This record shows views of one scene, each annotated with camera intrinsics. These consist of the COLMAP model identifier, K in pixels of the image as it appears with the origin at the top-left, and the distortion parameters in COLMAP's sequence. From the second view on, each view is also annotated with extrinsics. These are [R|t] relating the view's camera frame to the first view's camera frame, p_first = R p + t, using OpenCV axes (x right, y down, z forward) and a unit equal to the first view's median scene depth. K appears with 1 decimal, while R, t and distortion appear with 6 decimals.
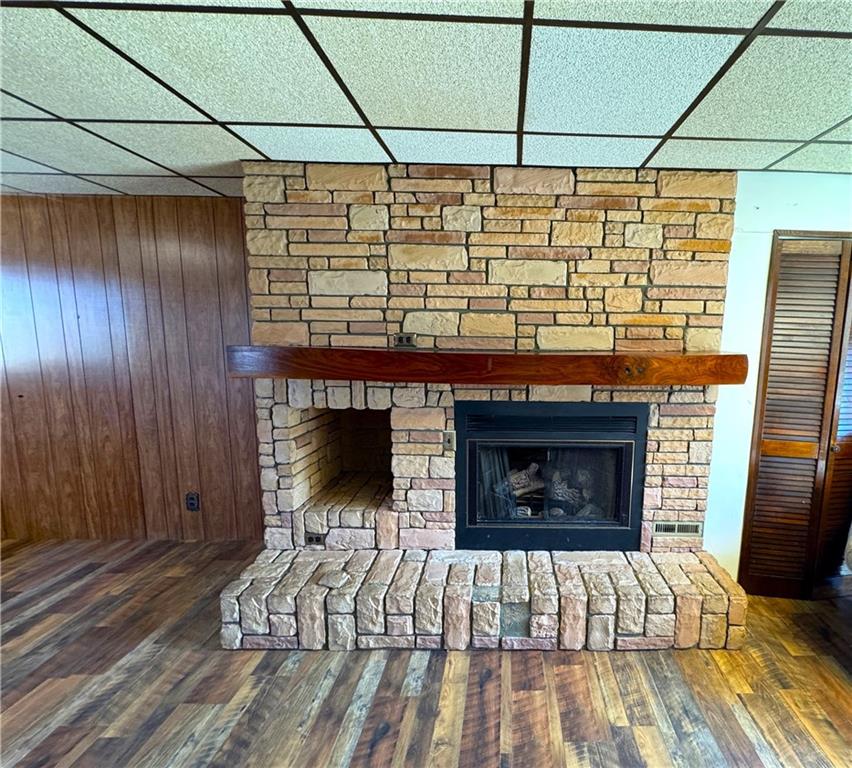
lens RADIAL K [[425.1, 0, 427.5], [0, 425.1, 382.6], [0, 0, 1]] dist [0.000290, -0.000041]
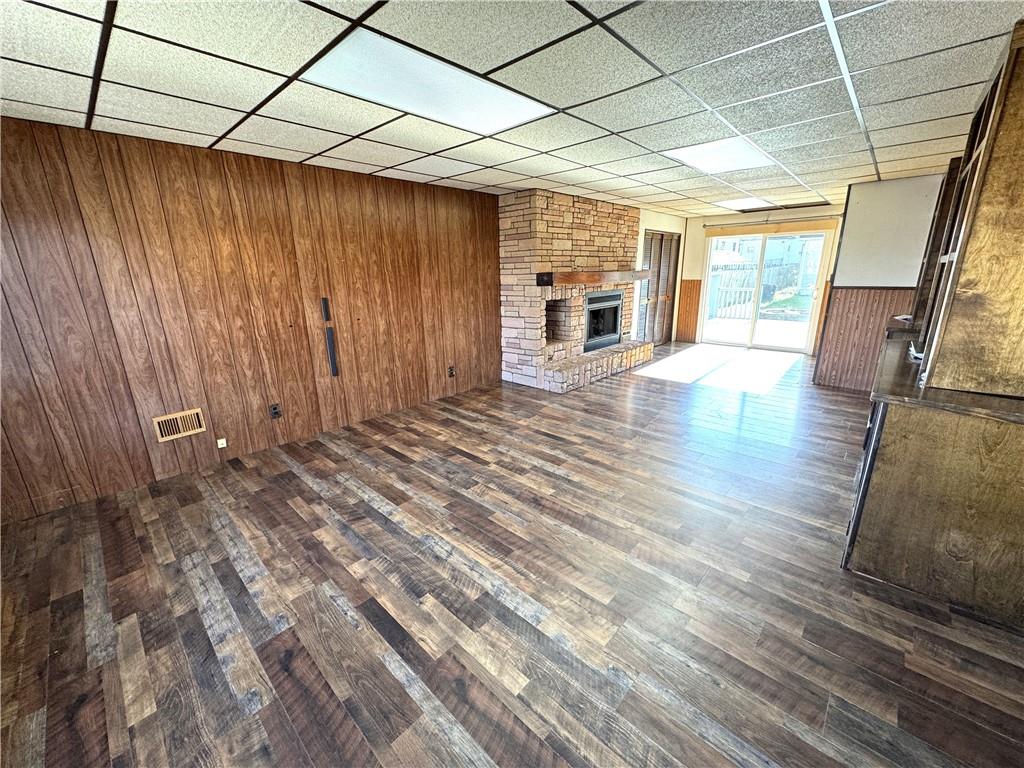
lens RADIAL K [[409.4, 0, 516.6], [0, 409.4, 381.2], [0, 0, 1]] dist [-0.003794, -0.000449]
pose [[0.690655, -0.217833, 0.689597, -2.101680], [0.116107, 0.974587, 0.191572, 0.044108], [-0.713803, -0.052243, 0.698395, -0.466572]]
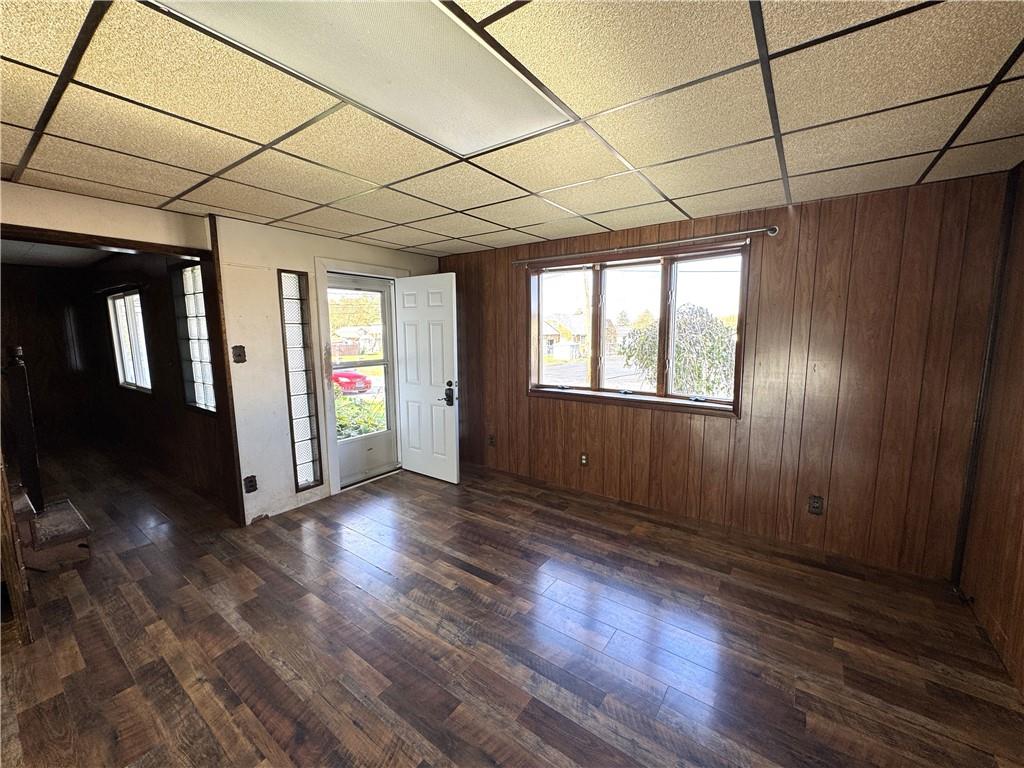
lens RADIAL K [[409.4, 0, 510.1], [0, 409.4, 384.8], [0, 0, 1]] dist [-0.003794, -0.000449]
pose [[-0.610321, 0.094414, -0.786508, -1.024979], [-0.102371, 0.975146, 0.196498, -0.127584], [0.785512, 0.200443, -0.585486, 0.894466]]
